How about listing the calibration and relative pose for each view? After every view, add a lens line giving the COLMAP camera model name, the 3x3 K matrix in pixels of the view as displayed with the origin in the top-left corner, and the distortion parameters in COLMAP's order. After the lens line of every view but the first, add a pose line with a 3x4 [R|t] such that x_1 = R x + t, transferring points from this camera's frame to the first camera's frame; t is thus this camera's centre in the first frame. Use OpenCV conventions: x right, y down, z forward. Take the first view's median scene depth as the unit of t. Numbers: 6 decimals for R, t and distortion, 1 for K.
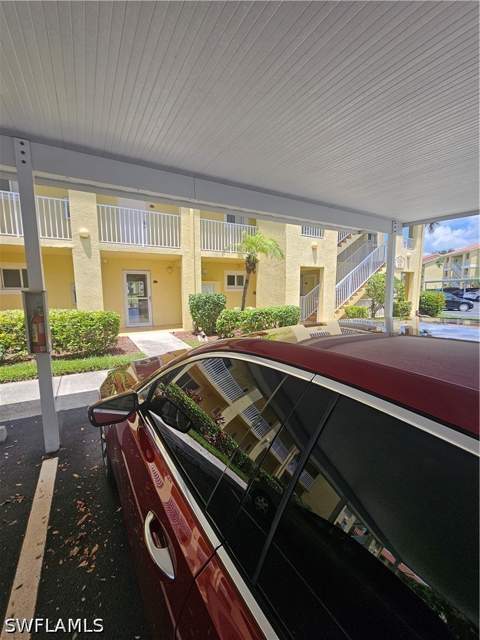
lens RADIAL K [[259.8, 0, 240.9], [0, 259.8, 320.6], [0, 0, 1]] dist [-0.014295, -0.000080]
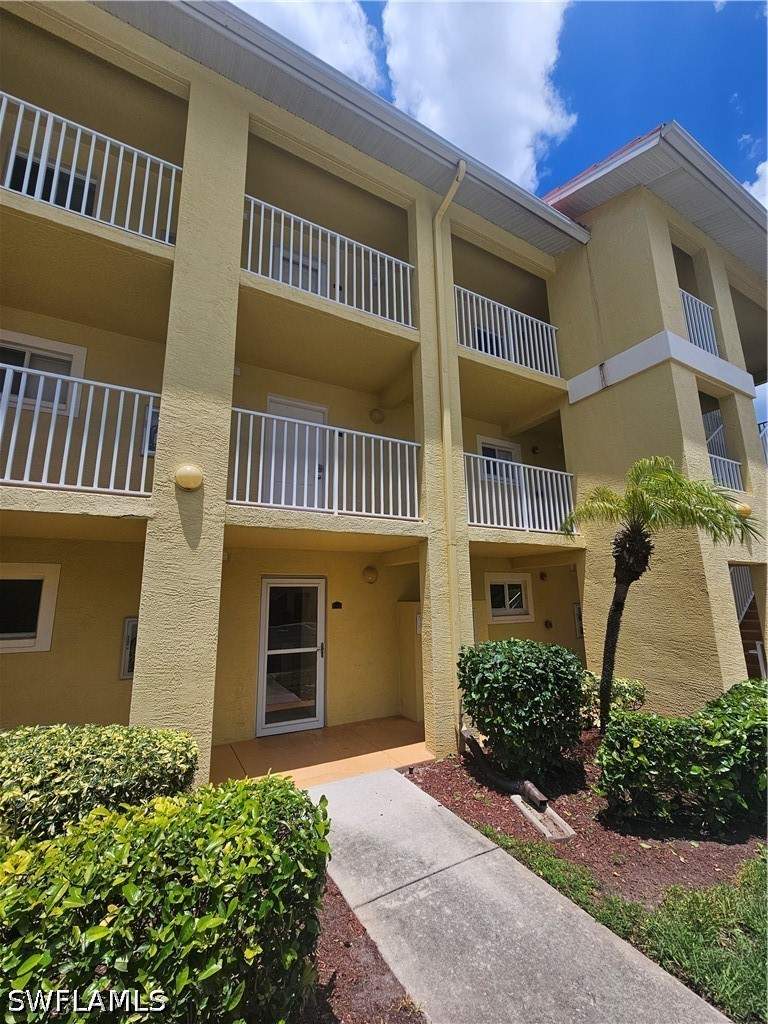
lens RADIAL K [[415.7, 0, 387.3], [0, 415.7, 507.9], [0, 0, 1]] dist [-0.014295, -0.000080]
pose [[0.999568, -0.017663, -0.023493, -0.278380], [0.009025, 0.945121, -0.326596, -0.096865], [0.027973, 0.326243, 0.944872, 0.417874]]
